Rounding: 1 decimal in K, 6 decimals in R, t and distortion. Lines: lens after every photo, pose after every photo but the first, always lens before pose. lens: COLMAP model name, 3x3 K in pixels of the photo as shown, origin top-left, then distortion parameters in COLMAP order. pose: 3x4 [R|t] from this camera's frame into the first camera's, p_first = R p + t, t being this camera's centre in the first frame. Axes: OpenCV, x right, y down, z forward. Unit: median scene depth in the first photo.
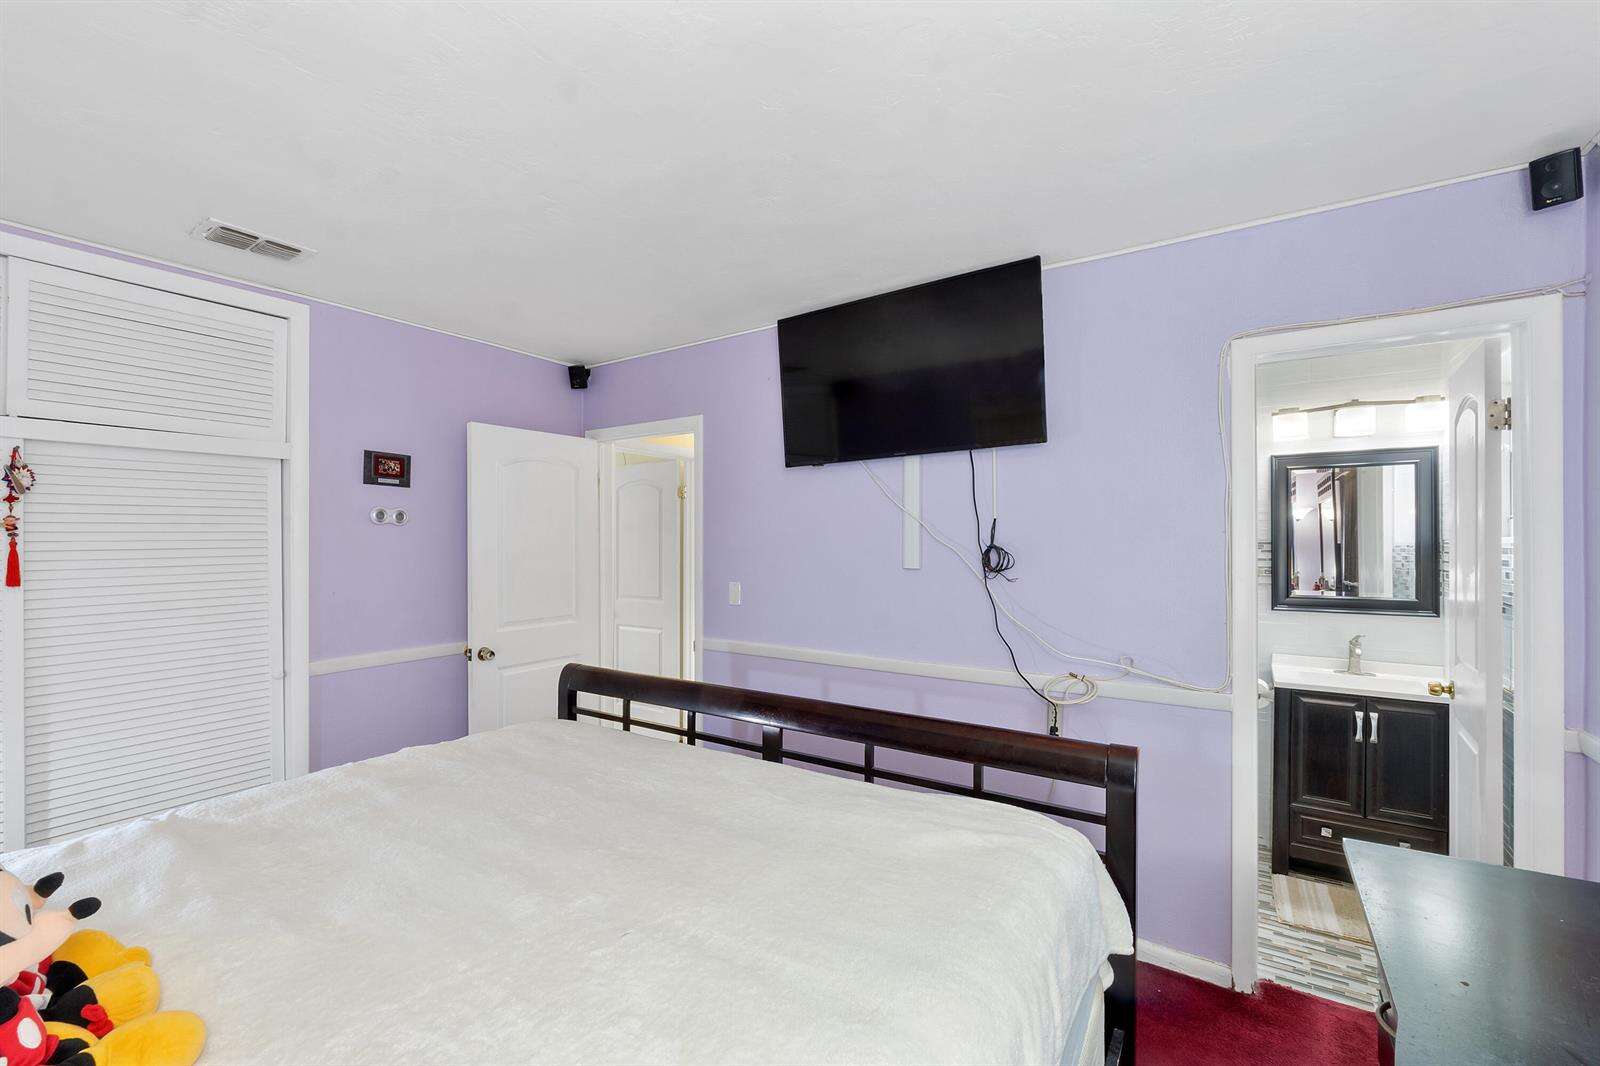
lens RADIAL K [[678.4, 0, 809.3], [0, 678.4, 532.5], [0, 0, 1]] dist [-0.004365, -0.000228]
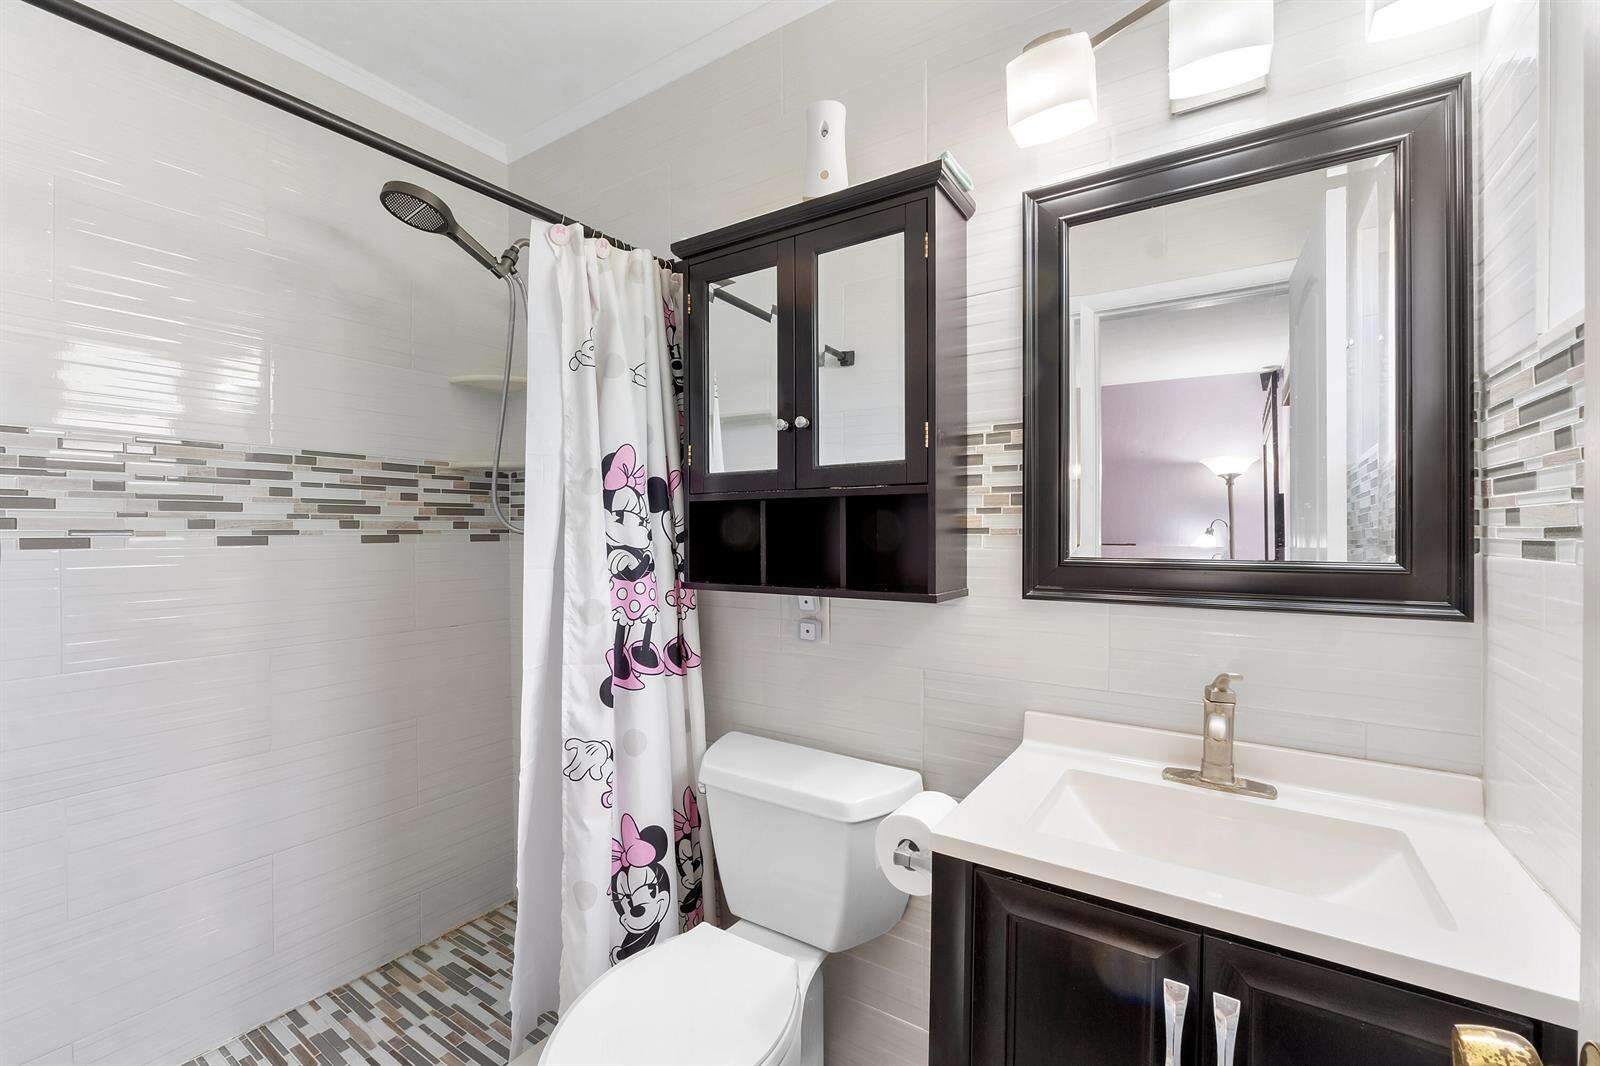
lens RADIAL K [[678.4, 0, 800.9], [0, 678.4, 528.5], [0, 0, 1]] dist [-0.004365, -0.000228]
pose [[0.999990, -0.002942, 0.003242, 0.615828], [0.002883, 0.999835, 0.017939, 0.074611], [-0.003295, -0.017929, 0.999834, 0.682730]]
